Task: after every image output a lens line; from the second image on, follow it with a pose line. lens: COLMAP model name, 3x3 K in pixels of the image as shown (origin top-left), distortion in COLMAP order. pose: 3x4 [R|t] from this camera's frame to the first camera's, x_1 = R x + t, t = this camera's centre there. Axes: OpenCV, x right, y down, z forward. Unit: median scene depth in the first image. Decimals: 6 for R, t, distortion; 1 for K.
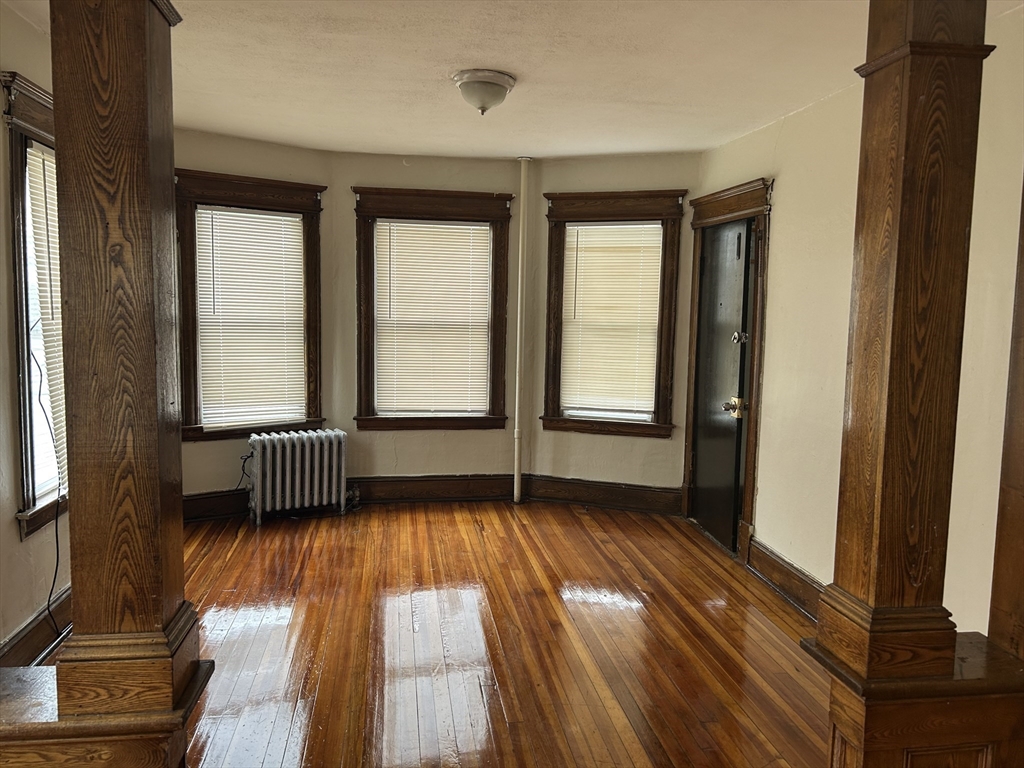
lens RADIAL K [[771.6, 0, 512.0], [0, 771.6, 384.0], [0, 0, 1]] dist [0.231365, -0.271467]
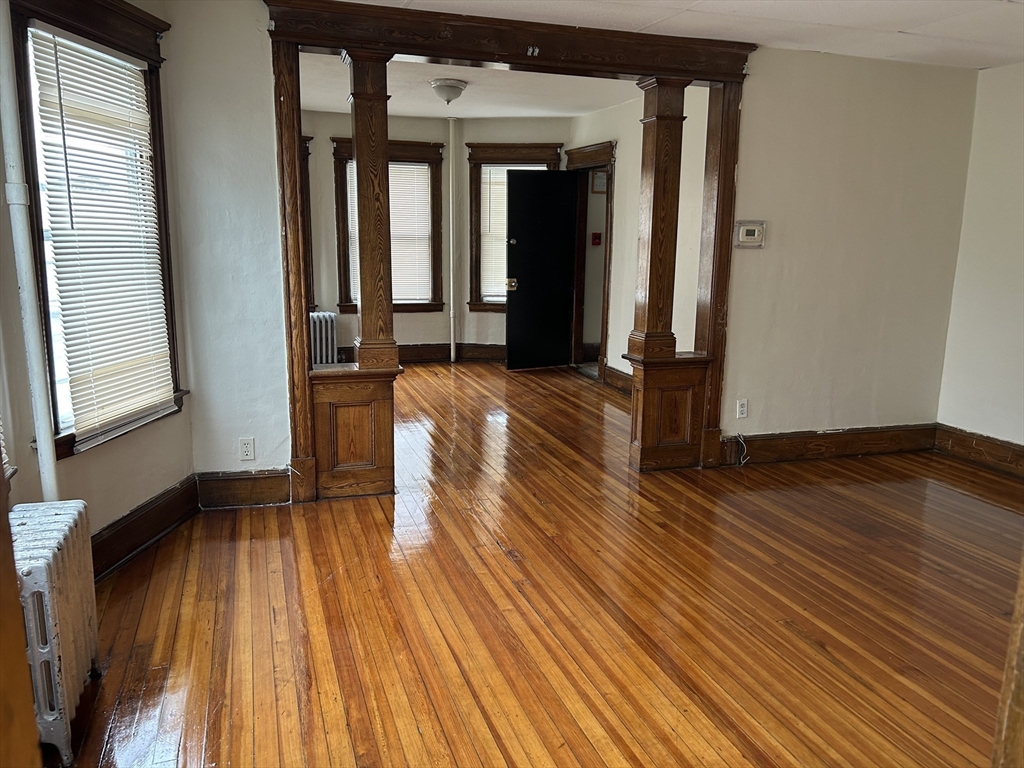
lens RADIAL K [[775.3, 0, 512.0], [0, 775.3, 384.0], [0, 0, 1]] dist [0.105803, -0.000677]
pose [[0.985108, -0.040947, 0.166990, -0.132904], [0.025256, 0.995154, 0.095029, 0.060116], [-0.170072, -0.089396, 0.981368, -0.457151]]
